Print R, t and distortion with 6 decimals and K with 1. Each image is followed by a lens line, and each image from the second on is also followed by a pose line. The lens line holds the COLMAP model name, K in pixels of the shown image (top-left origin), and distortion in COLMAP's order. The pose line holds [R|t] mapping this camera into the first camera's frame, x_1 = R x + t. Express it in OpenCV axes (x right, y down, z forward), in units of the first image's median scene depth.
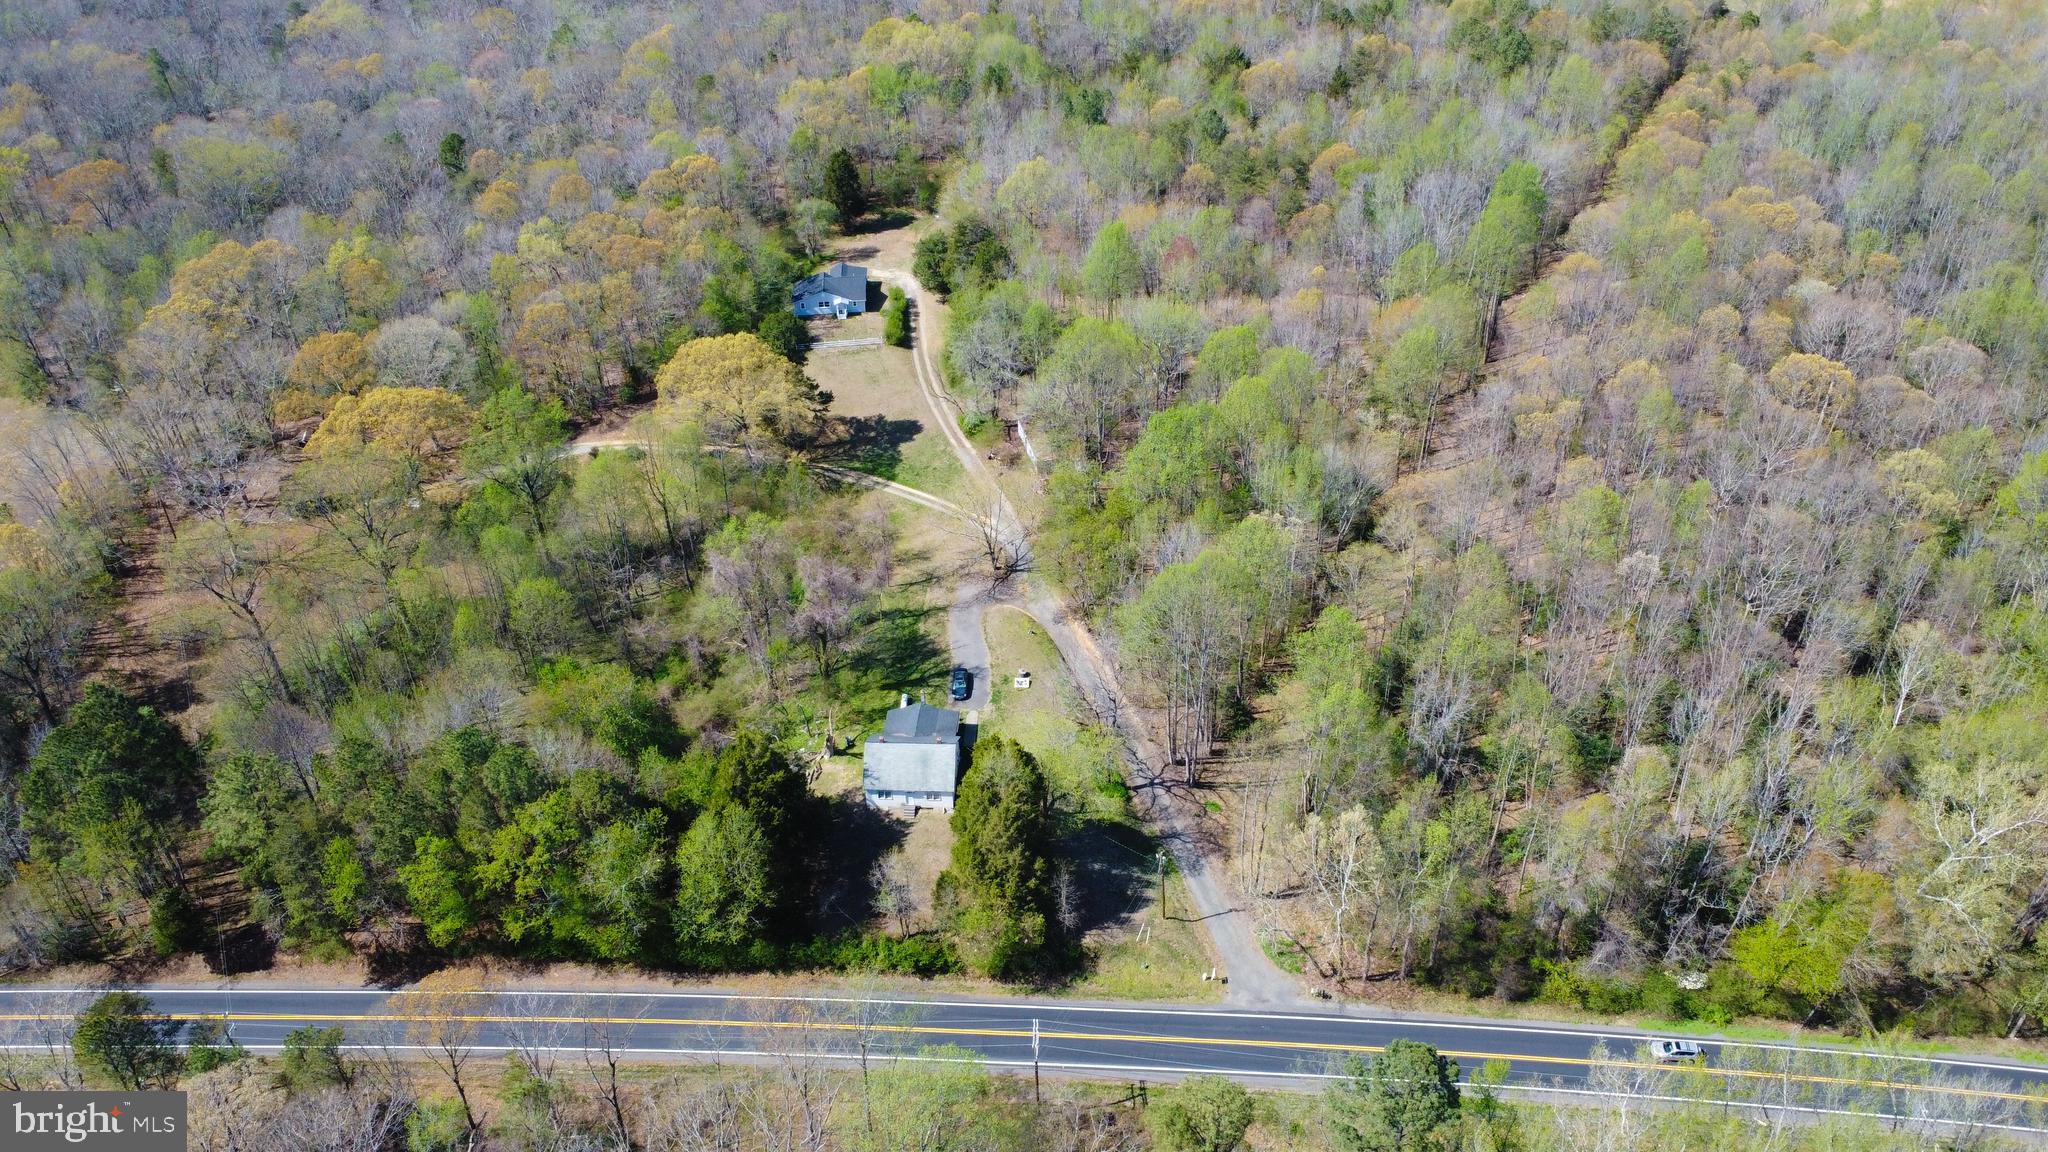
lens RADIAL K [[1551.5, 0, 1076.7], [0, 1551.5, 586.1], [0, 0, 1]] dist [0.003338, -0.001546]
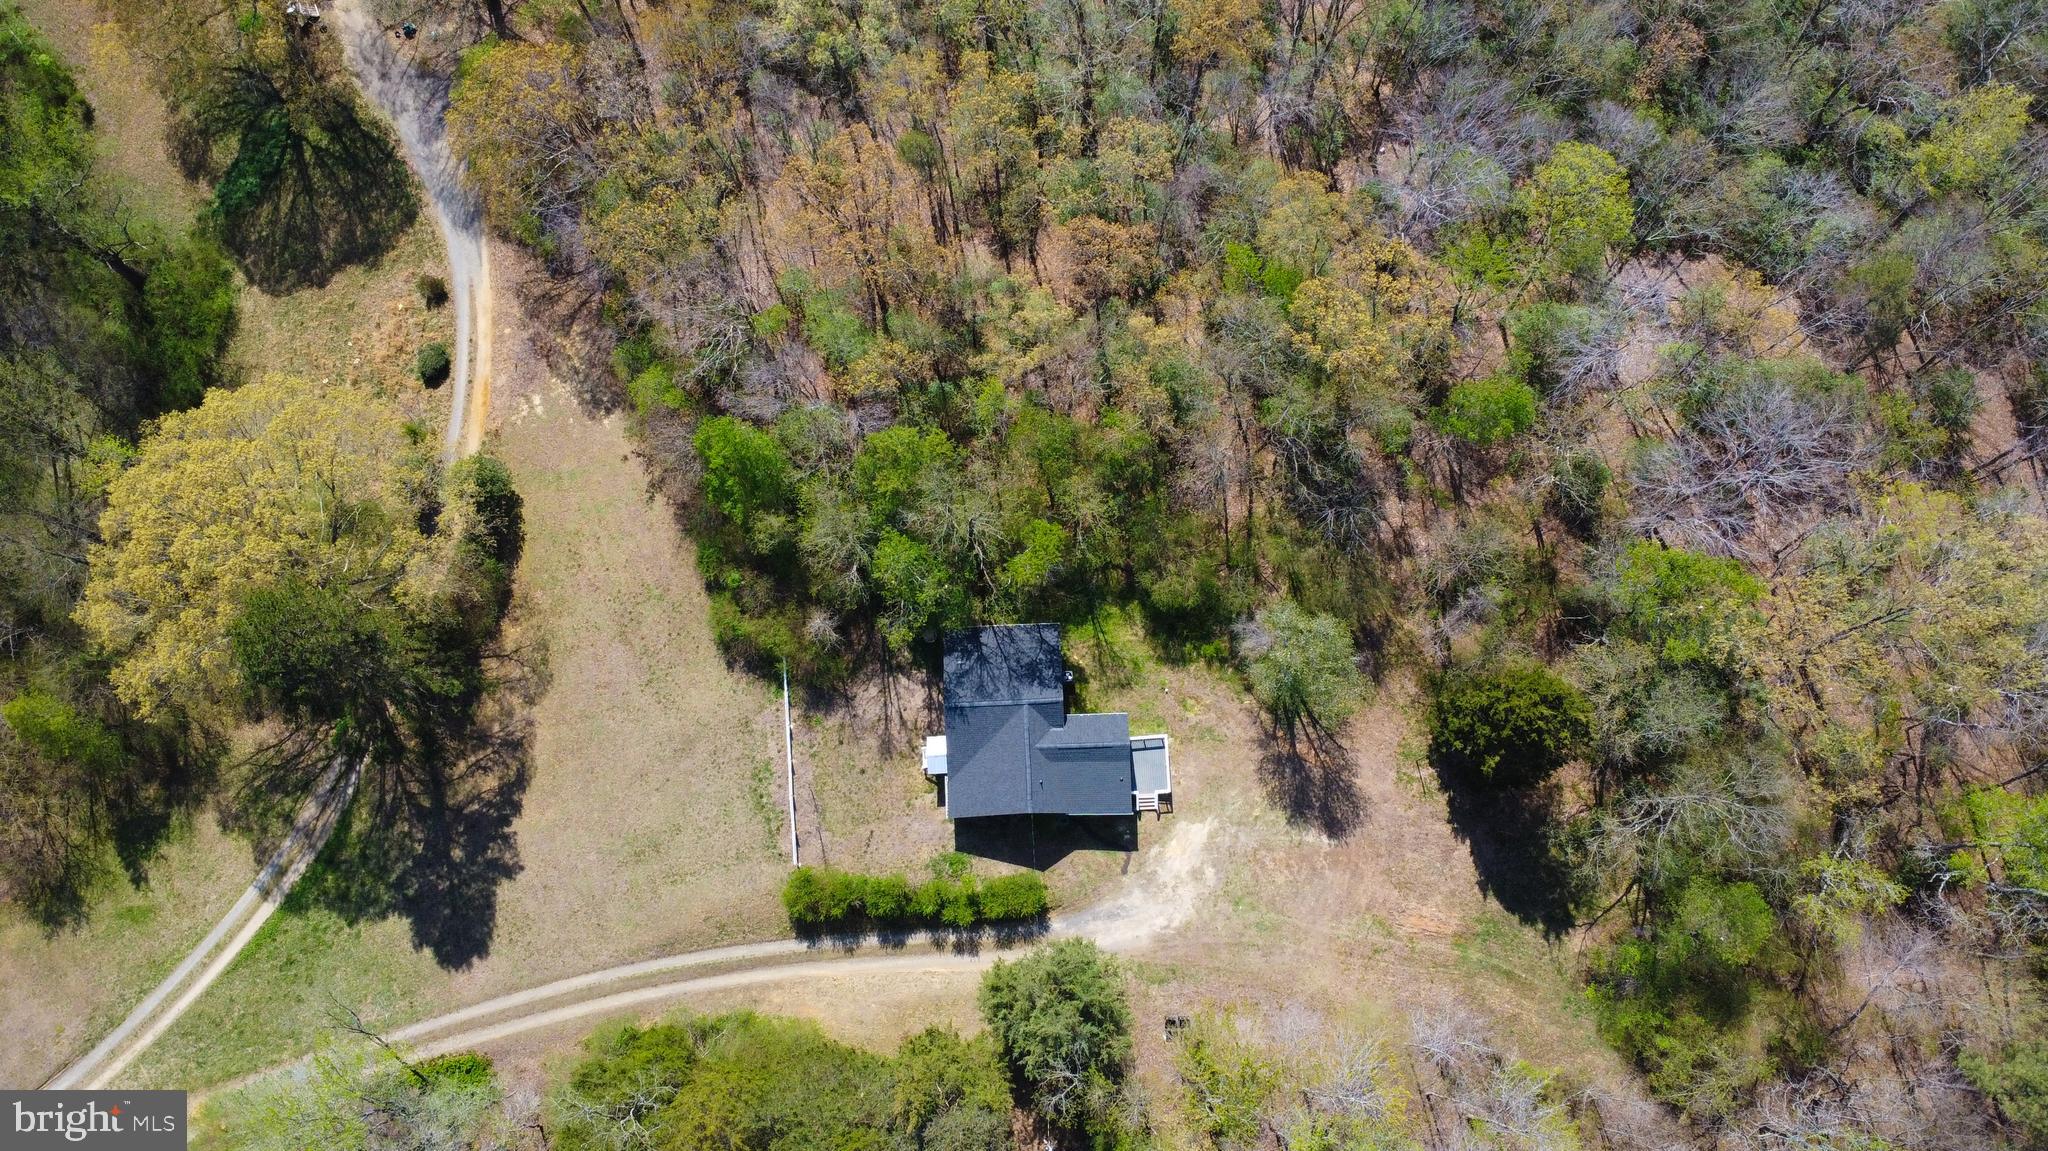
lens RADIAL K [[1551.5, 0, 954.8], [0, 1551.5, 584.8], [0, 0, 1]] dist [0.003338, -0.001546]
pose [[-0.059950, 0.979937, -0.190076, -0.117349], [-0.585808, 0.119641, 0.801570, -0.491785], [0.808229, 0.159402, 0.566883, 0.758523]]
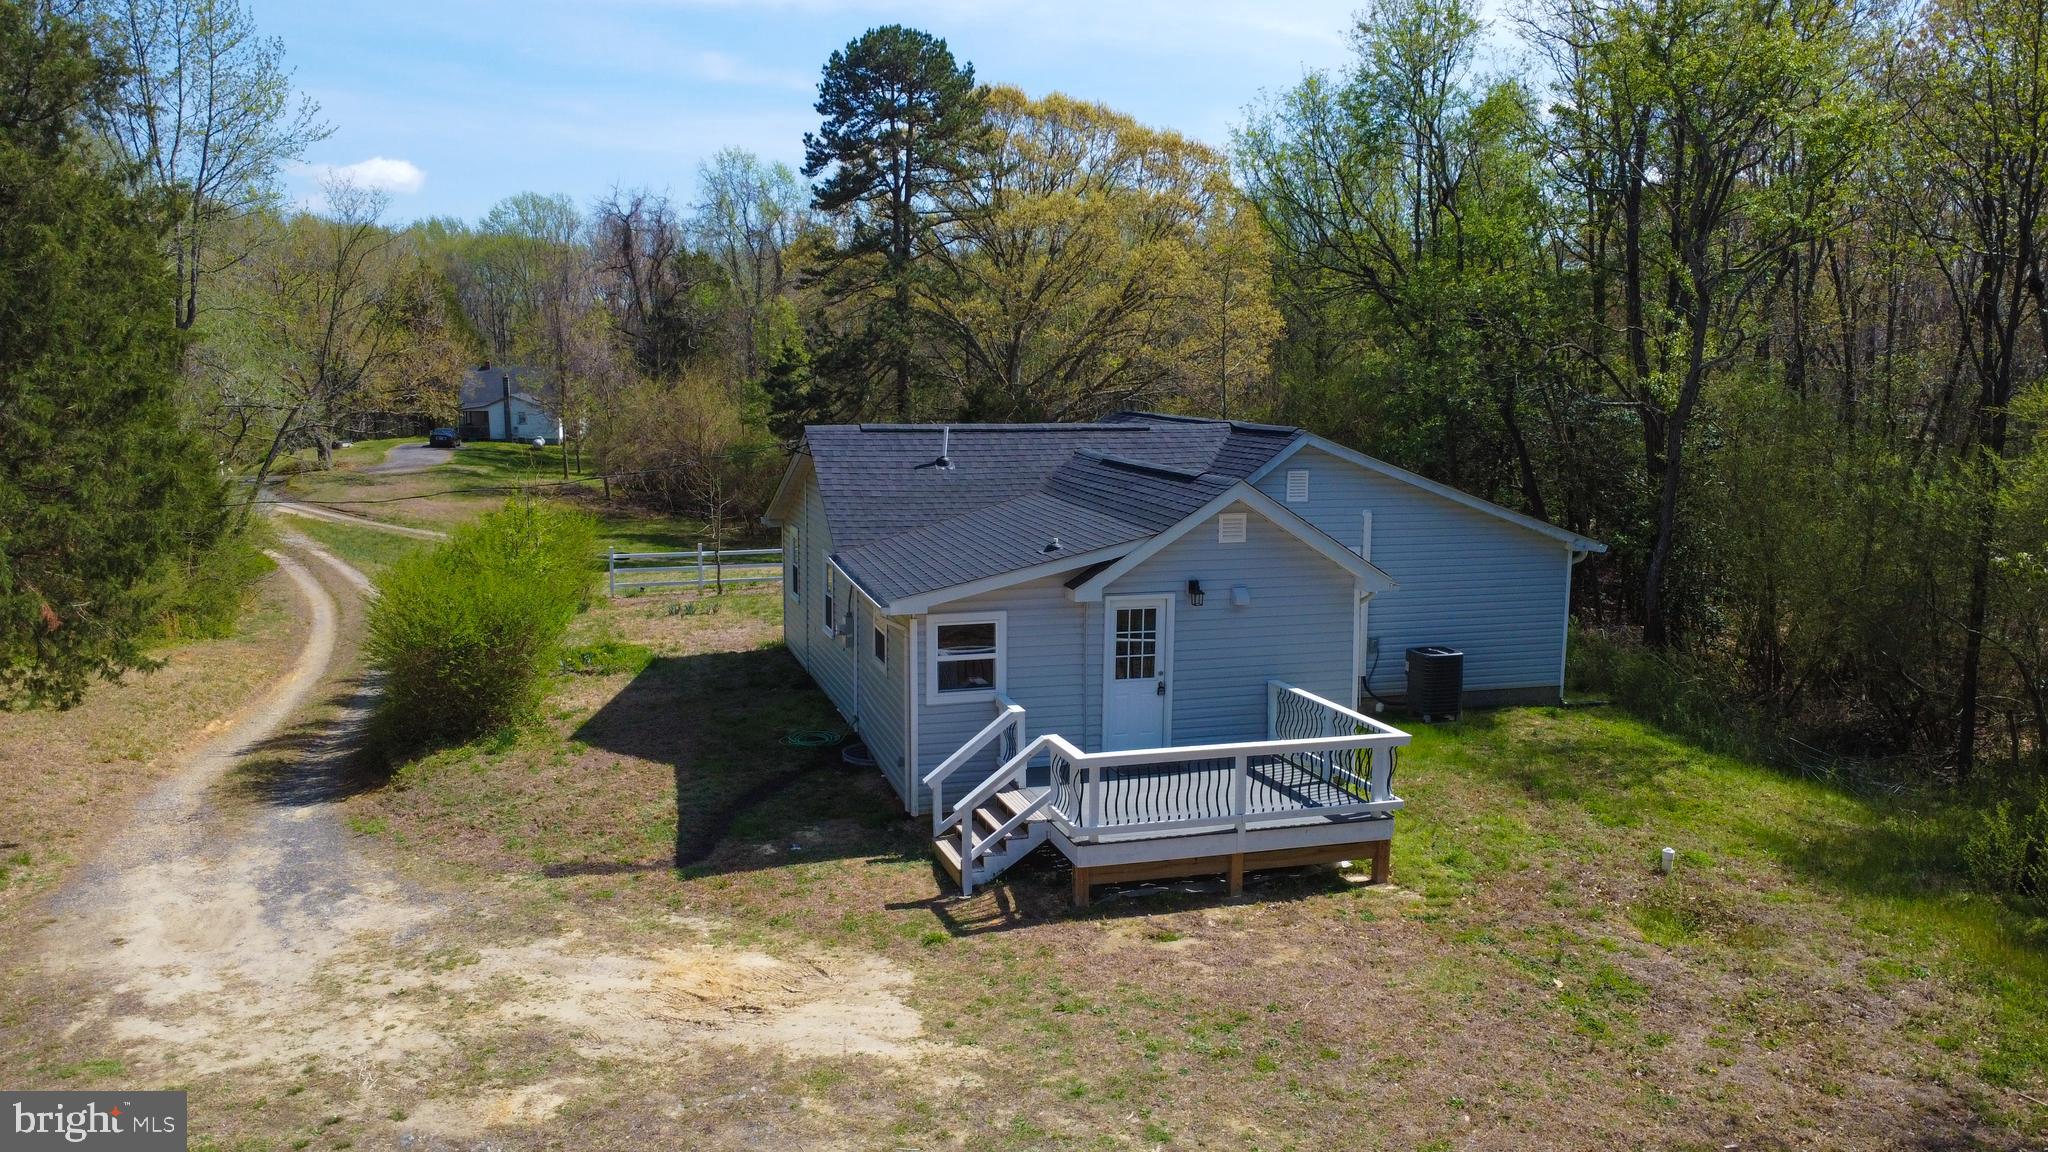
lens RADIAL K [[1551.5, 0, 1023.9], [0, 1551.5, 563.3], [0, 0, 1]] dist [0.003338, -0.001546]
pose [[-0.980810, 0.027087, -0.193074, -0.130189], [-0.115563, 0.716816, 0.687620, -0.255185], [0.157024, 0.696736, -0.699930, 1.061658]]
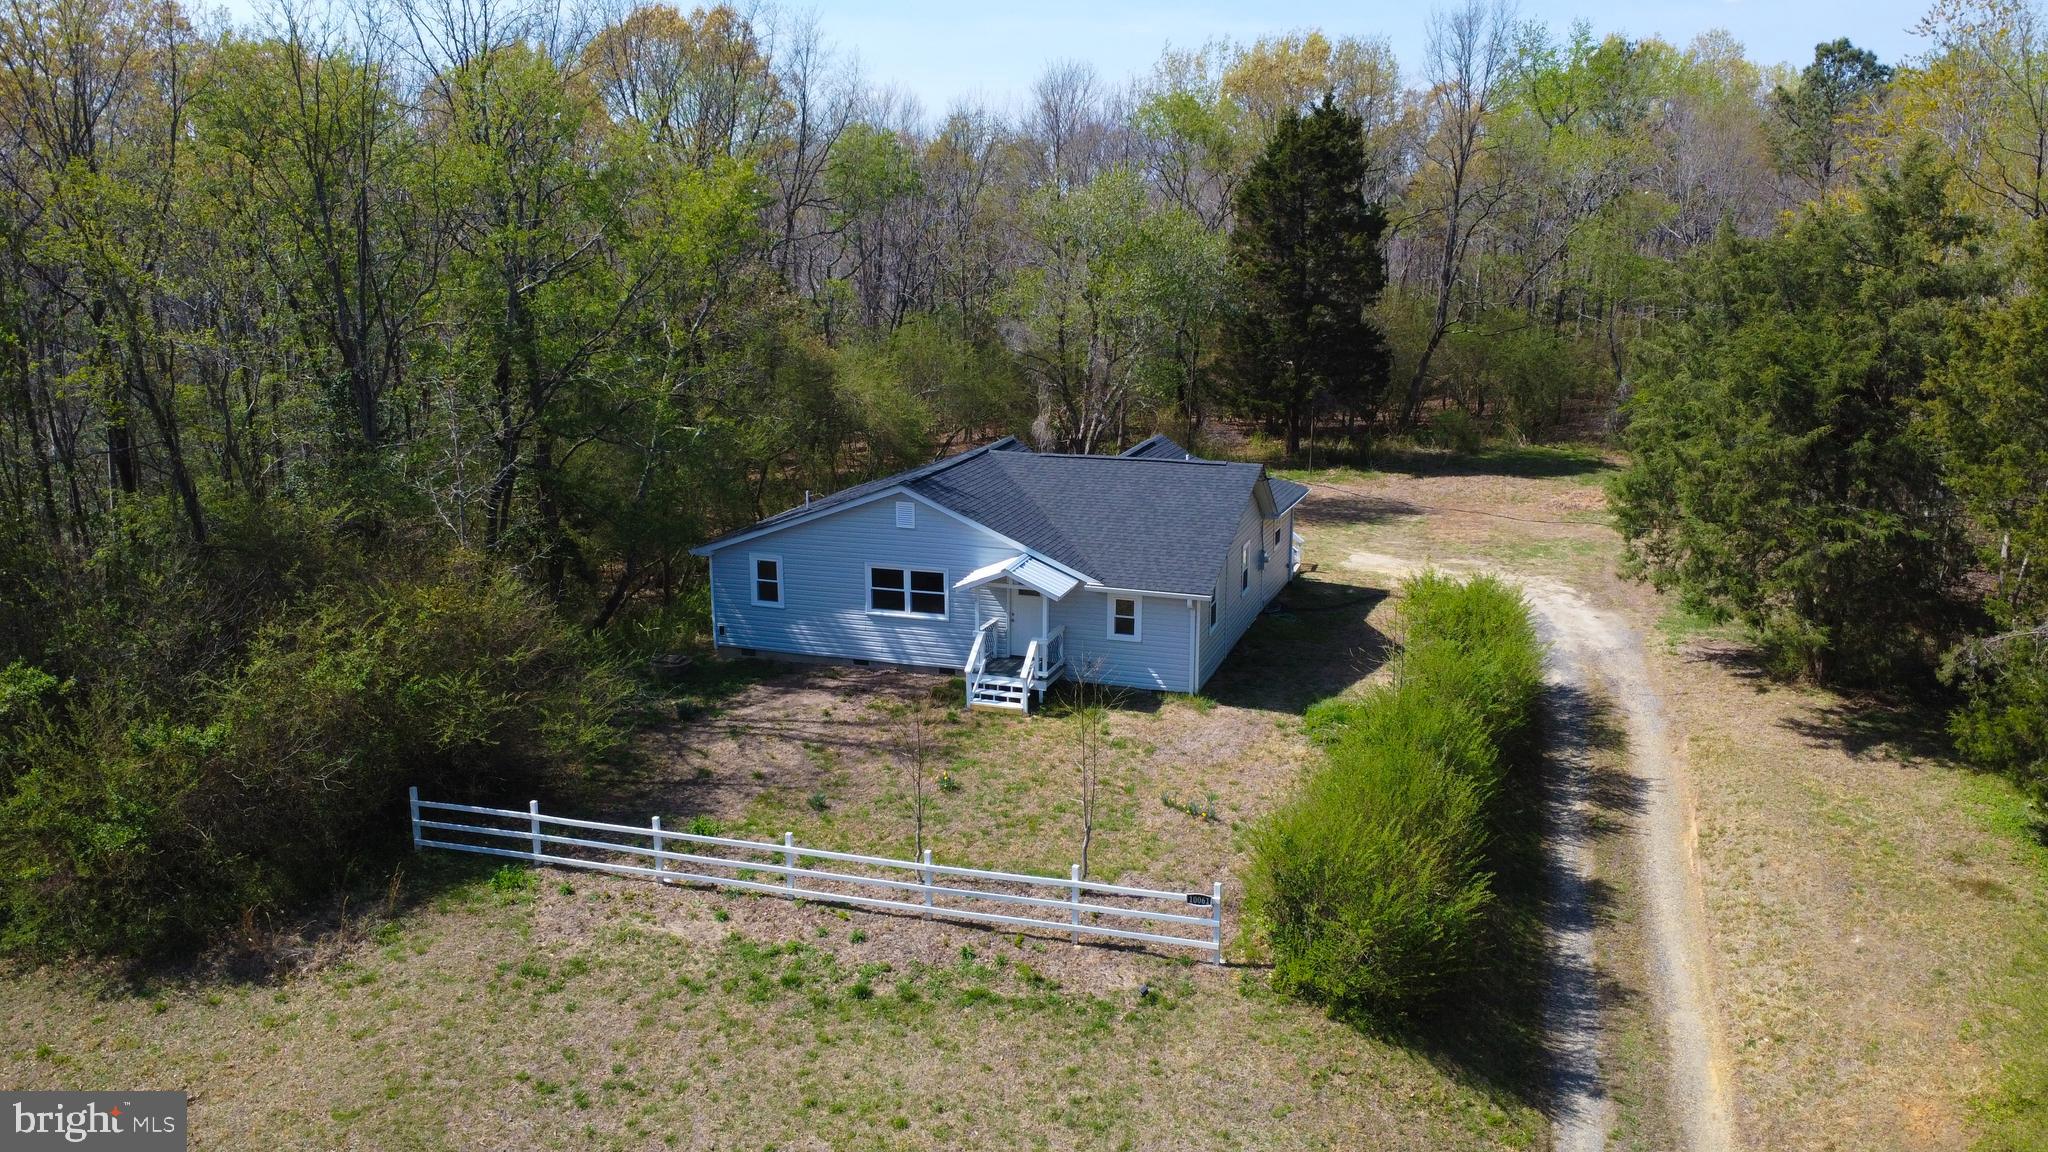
lens RADIAL K [[1551.5, 0, 1027.3], [0, 1551.5, 573.1], [0, 0, 1]] dist [0.003338, -0.001546]
pose [[0.907855, 0.107201, -0.405348, -0.096982], [-0.258678, 0.904047, -0.340271, -0.137198], [0.329976, 0.413771, 0.848475, 0.871890]]
